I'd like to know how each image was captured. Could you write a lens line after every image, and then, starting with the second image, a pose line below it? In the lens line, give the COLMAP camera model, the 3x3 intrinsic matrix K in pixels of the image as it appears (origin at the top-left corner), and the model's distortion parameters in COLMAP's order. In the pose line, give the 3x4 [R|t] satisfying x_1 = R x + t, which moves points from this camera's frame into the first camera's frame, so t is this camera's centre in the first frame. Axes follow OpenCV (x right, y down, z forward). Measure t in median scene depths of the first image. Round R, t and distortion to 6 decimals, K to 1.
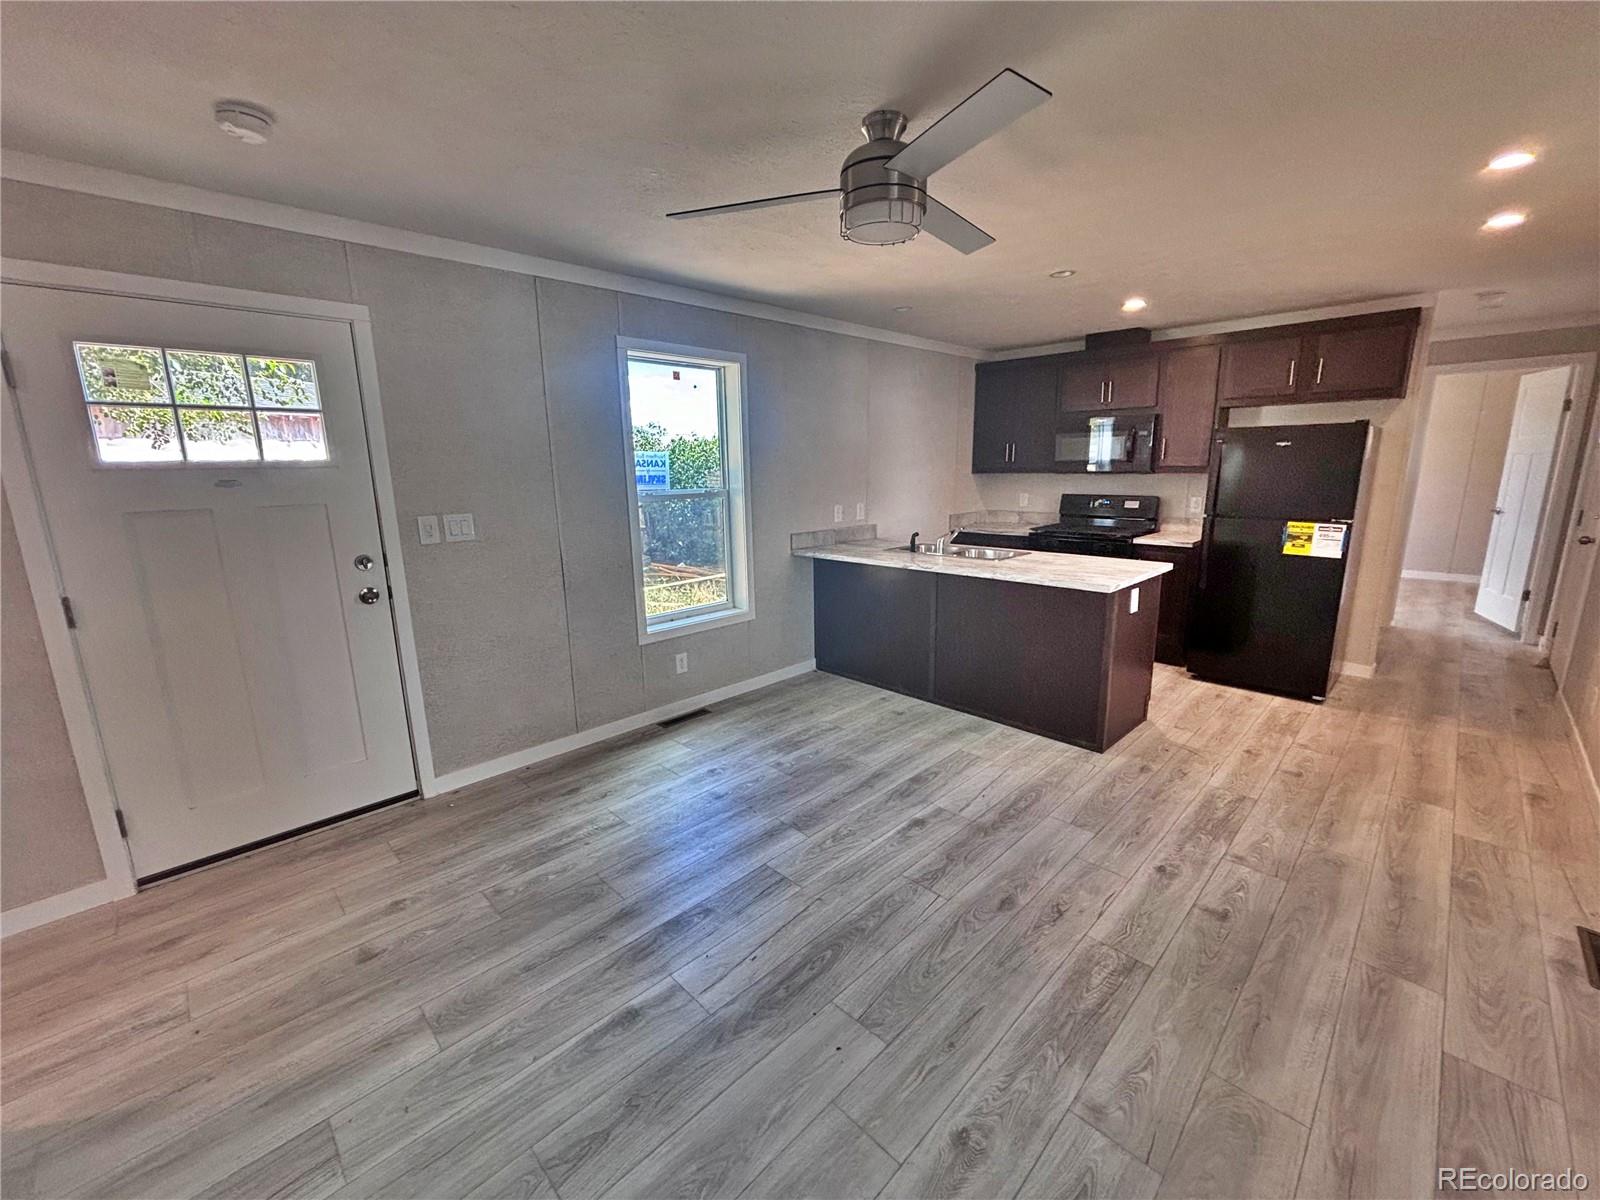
lens RADIAL K [[667.5, 0, 809.5], [0, 667.5, 564.7], [0, 0, 1]] dist [0.003143, 0.002618]
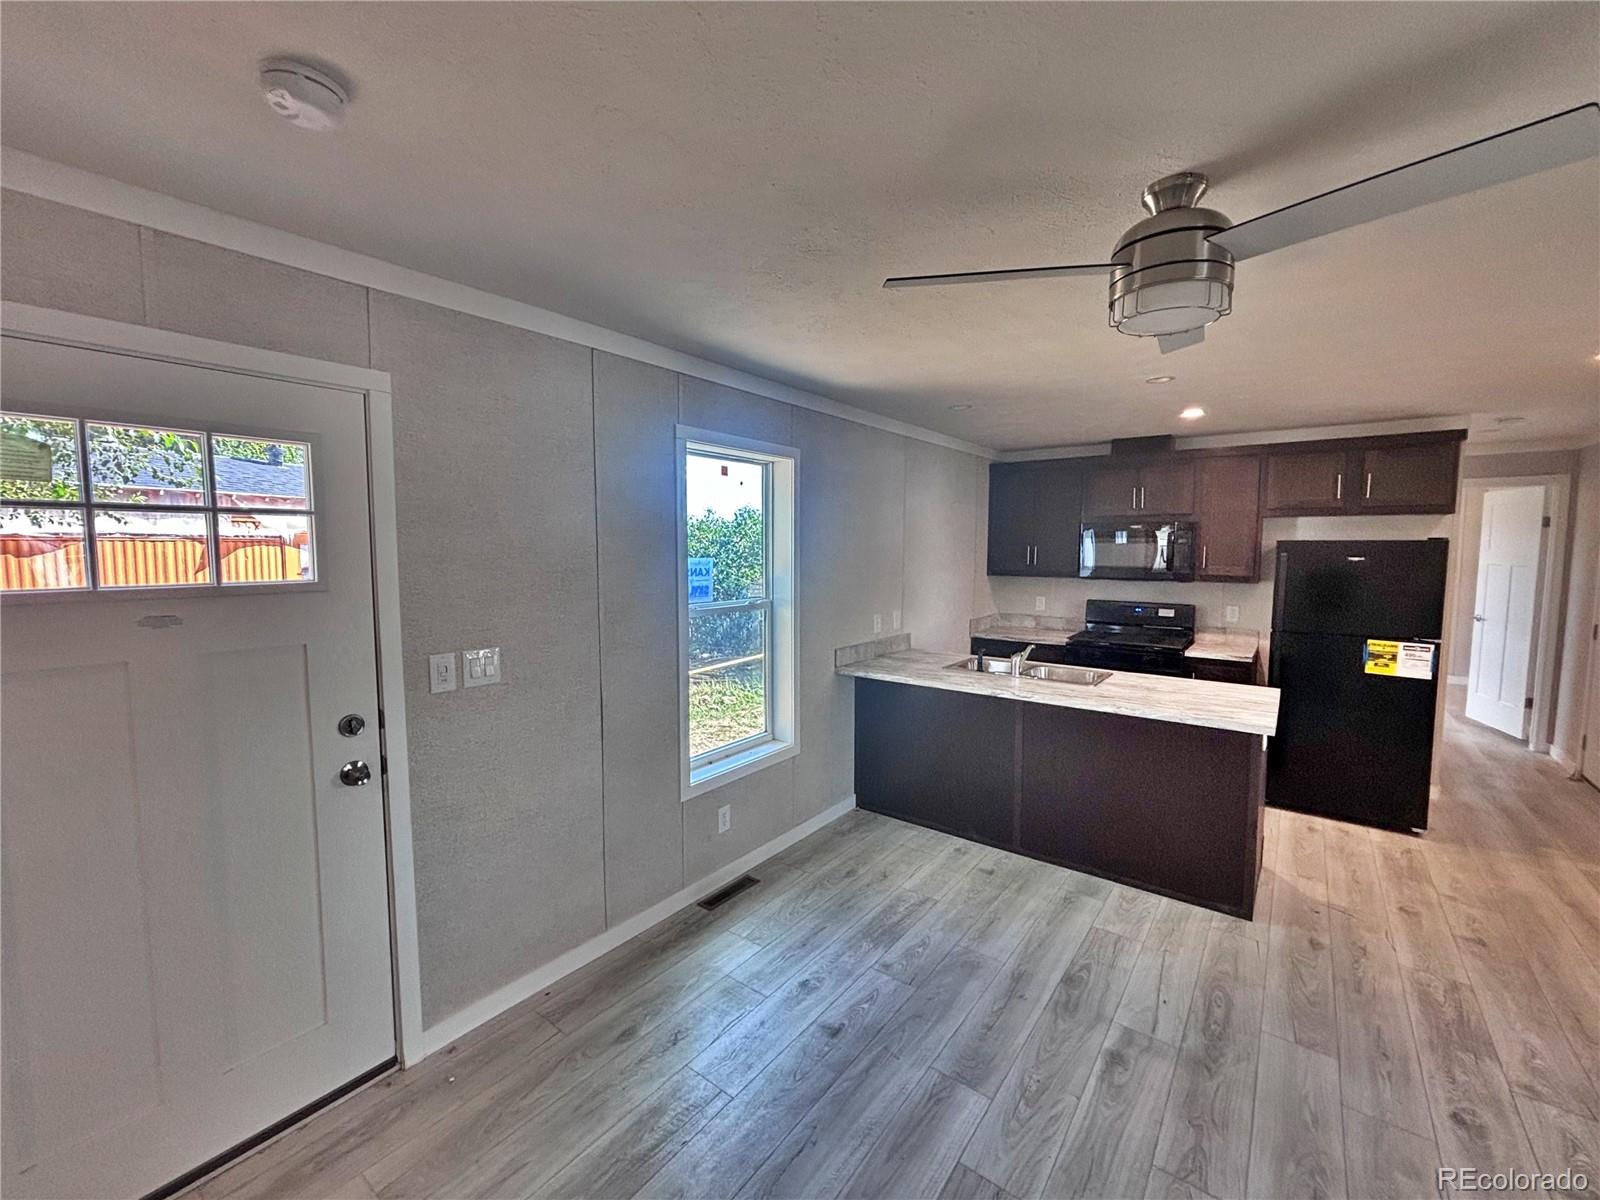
lens RADIAL K [[667.5, 0, 812.1], [0, 667.5, 568.5], [0, 0, 1]] dist [0.003143, 0.002618]
pose [[0.989833, 0.010630, 0.141834, -0.222234], [0.006272, 0.992971, -0.118190, -0.060913], [-0.142094, 0.117878, 0.982809, 0.172960]]
